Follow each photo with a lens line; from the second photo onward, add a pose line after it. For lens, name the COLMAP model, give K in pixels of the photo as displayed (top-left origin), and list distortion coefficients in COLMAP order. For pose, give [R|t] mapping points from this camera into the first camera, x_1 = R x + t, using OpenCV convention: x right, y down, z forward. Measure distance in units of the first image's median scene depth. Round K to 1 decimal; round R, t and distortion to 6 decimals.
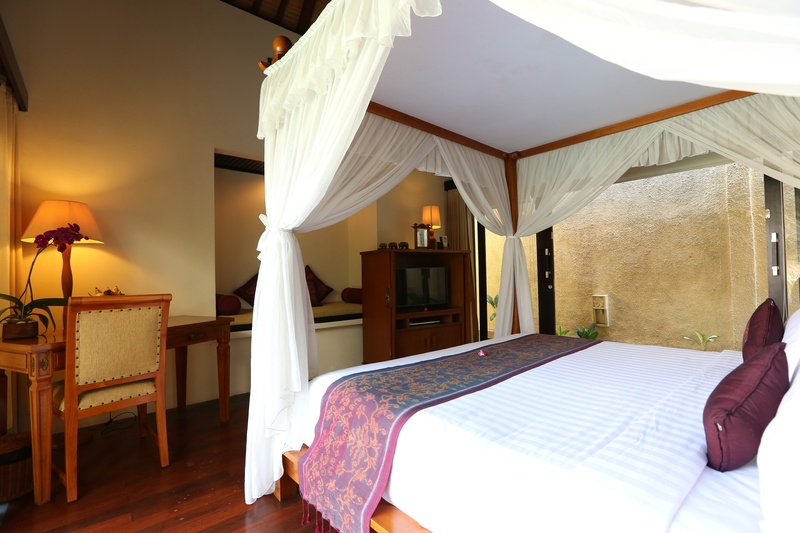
lens RADIAL K [[368.0, 0, 400.0], [0, 368.0, 266.5], [0, 0, 1]] dist [-0.033330, 0.000164]
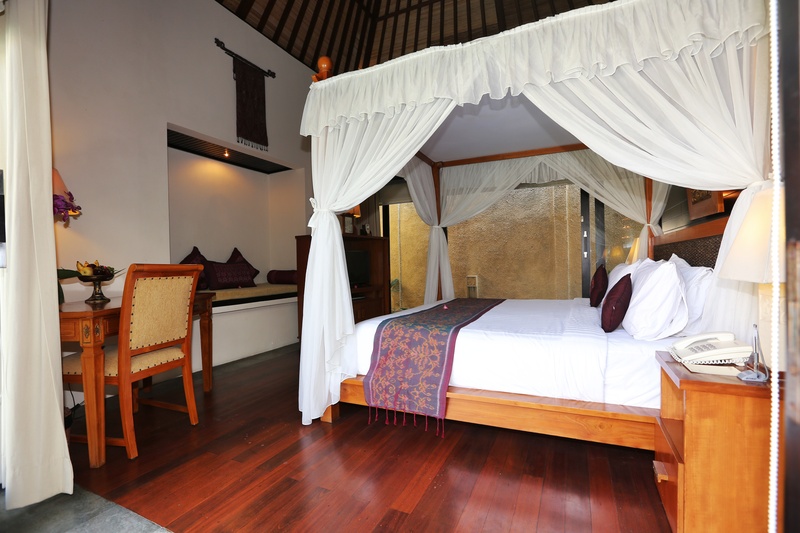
lens RADIAL K [[373.3, 0, 400.0], [0, 373.3, 266.5], [0, 0, 1]] dist [-0.059799, 0.000098]
pose [[0.912850, -0.000377, 0.408295, -0.609933], [-0.007706, 0.999806, 0.018152, 0.064610], [-0.408222, -0.019716, 0.912670, -0.272737]]
